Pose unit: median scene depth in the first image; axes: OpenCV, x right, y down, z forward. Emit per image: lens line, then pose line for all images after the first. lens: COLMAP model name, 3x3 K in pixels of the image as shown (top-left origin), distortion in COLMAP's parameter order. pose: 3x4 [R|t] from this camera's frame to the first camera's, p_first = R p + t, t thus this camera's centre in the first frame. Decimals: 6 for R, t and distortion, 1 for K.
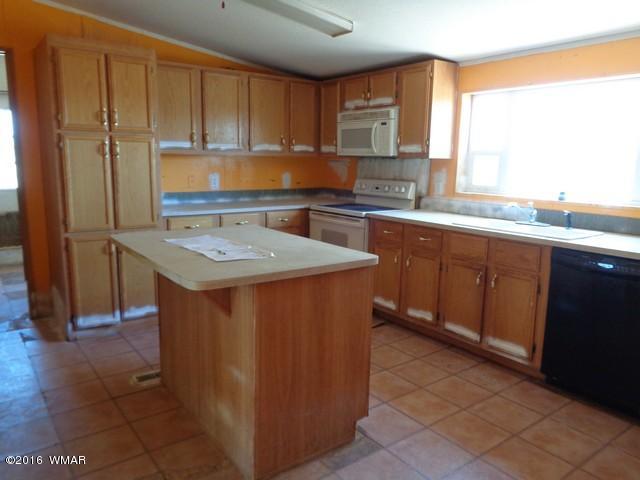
lens RADIAL K [[482.0, 0, 322.1], [0, 482.0, 239.9], [0, 0, 1]] dist [0.000585, 0.005923]
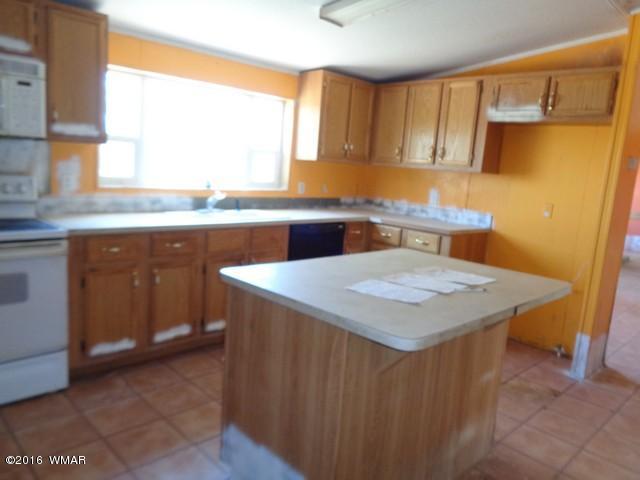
lens RADIAL K [[482.0, 0, 321.7], [0, 482.0, 240.2], [0, 0, 1]] dist [0.000585, 0.005923]
pose [[-0.130337, -0.184394, 0.974172, -0.587908], [0.089579, 0.976345, 0.196791, -0.140688], [-0.987415, 0.112914, -0.110736, 0.755378]]
